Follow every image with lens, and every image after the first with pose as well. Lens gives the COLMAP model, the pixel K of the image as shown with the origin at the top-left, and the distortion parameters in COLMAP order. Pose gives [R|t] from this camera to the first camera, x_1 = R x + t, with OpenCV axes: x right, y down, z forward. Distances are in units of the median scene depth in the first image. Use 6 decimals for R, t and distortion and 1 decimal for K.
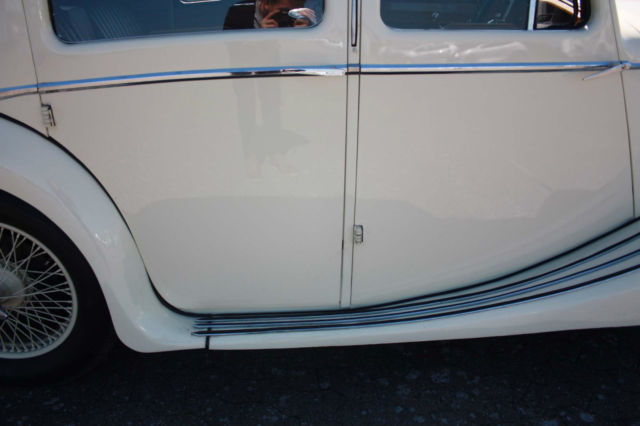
lens RADIAL K [[522.5, 0, 320.0], [0, 522.5, 213.0], [0, 0, 1]] dist [-0.157178, 0.140150]
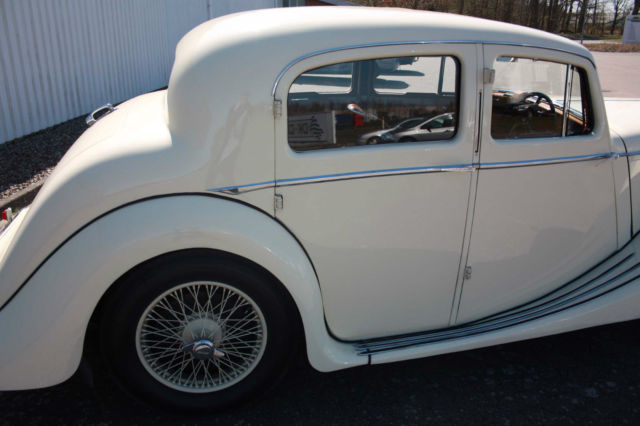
lens RADIAL K [[522.5, 0, 320.0], [0, 522.5, 213.0], [0, 0, 1]] dist [-0.157178, 0.140150]
pose [[0.981020, -0.044507, 0.188727, -0.592259], [0.062781, 0.993780, -0.091981, -0.019532], [-0.183459, 0.102083, 0.977712, -0.366342]]
